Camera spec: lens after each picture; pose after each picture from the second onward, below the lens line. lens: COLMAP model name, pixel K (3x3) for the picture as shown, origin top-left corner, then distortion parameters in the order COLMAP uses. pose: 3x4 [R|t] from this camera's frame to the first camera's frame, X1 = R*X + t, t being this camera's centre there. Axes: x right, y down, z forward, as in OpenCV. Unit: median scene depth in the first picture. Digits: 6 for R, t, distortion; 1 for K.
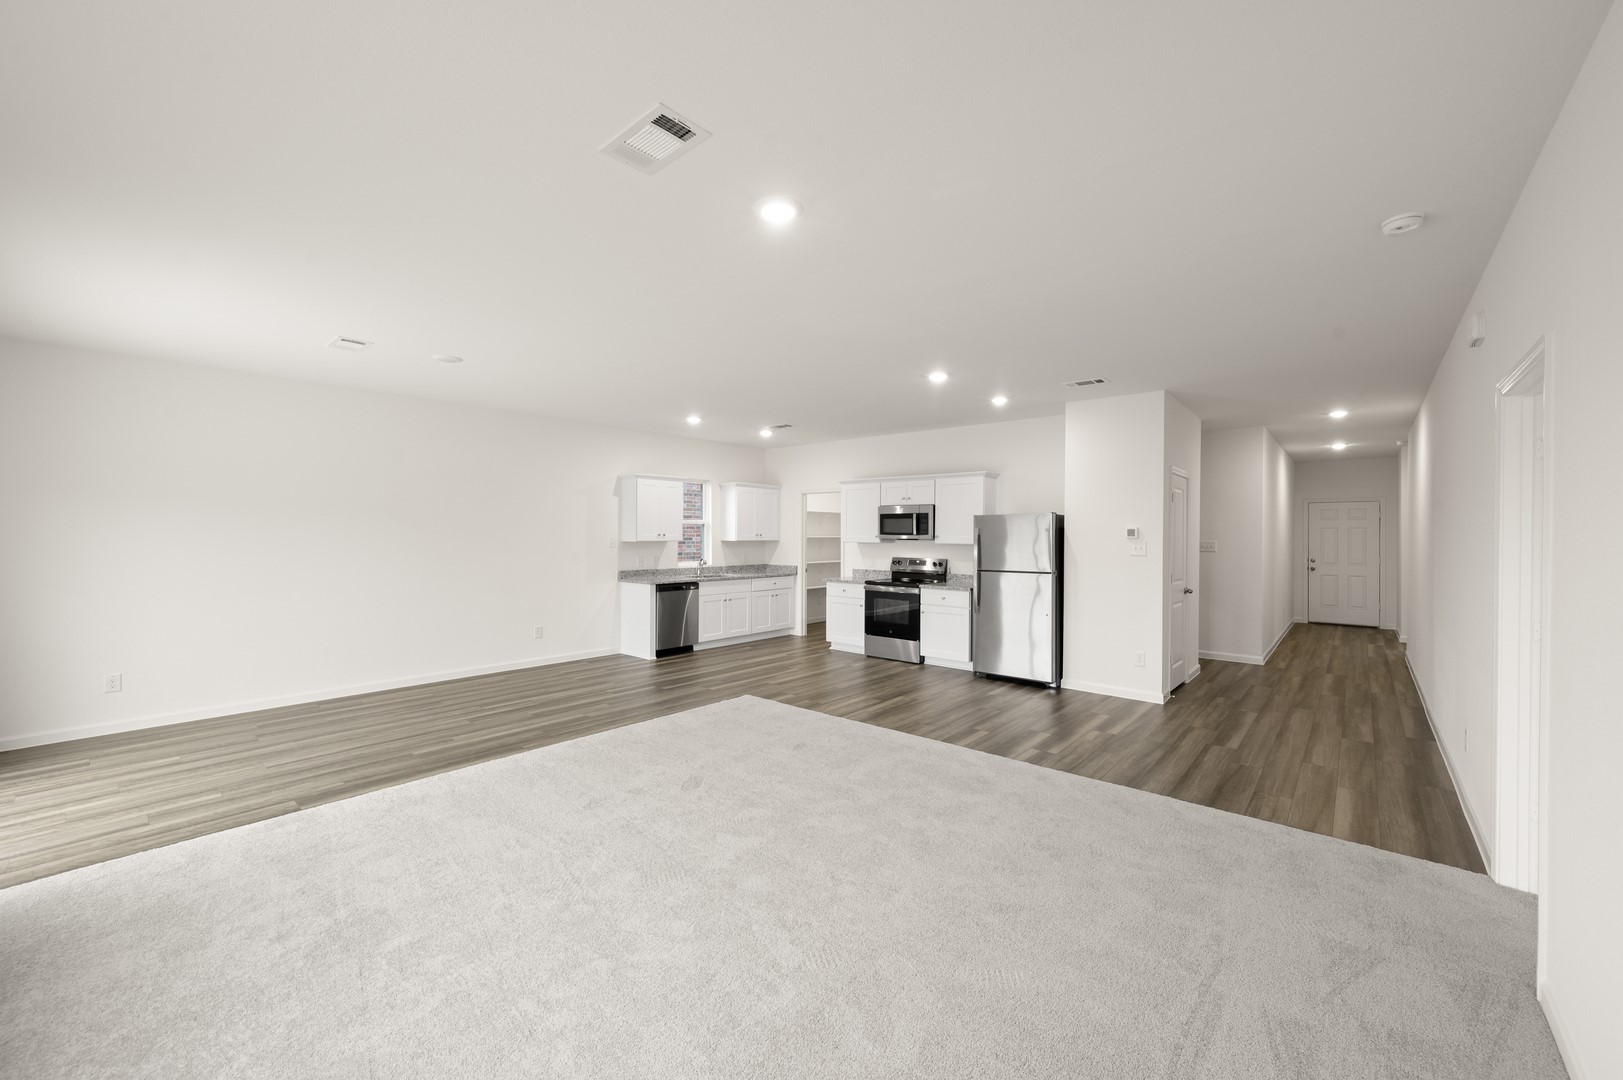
lens RADIAL K [[639.0, 0, 812.9], [0, 639.0, 539.3], [0, 0, 1]] dist [0.000162, 0.000029]
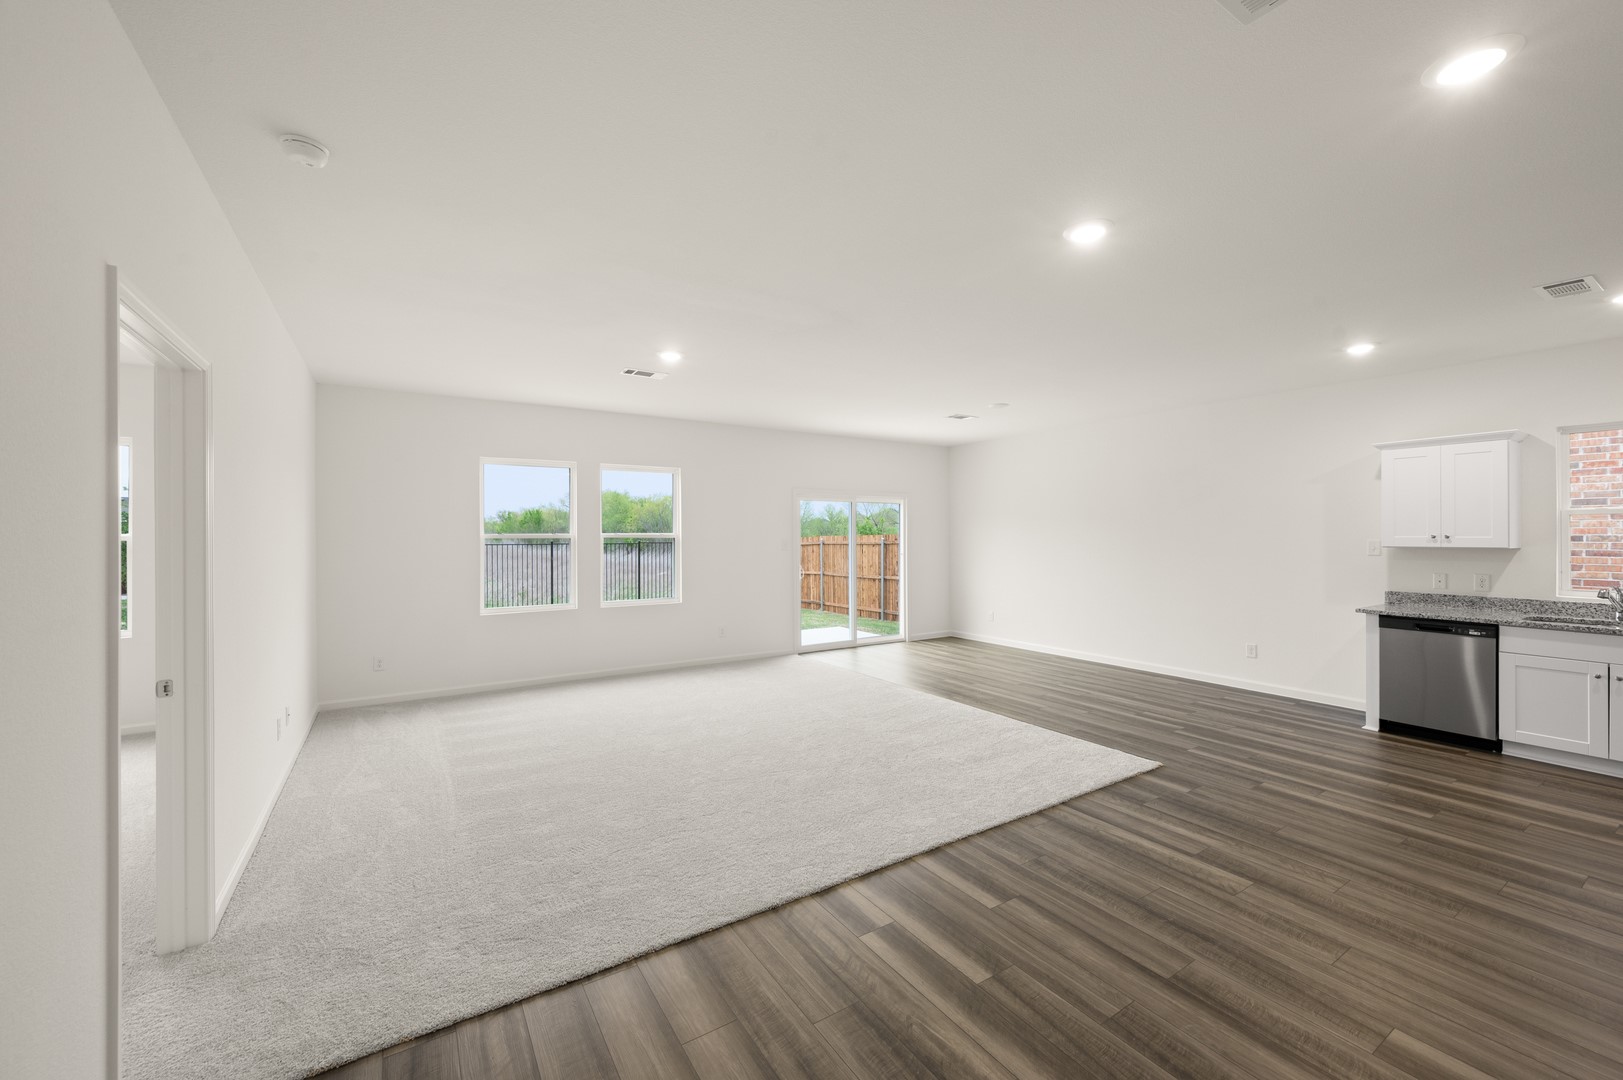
lens RADIAL K [[639.0, 0, 813.1], [0, 639.0, 540.7], [0, 0, 1]] dist [0.000162, 0.000029]
pose [[-0.277502, 0.004283, -0.960715, 0.689501], [-0.011778, 0.999900, 0.007859, -0.001559], [0.960653, 0.013496, -0.277424, 0.842557]]
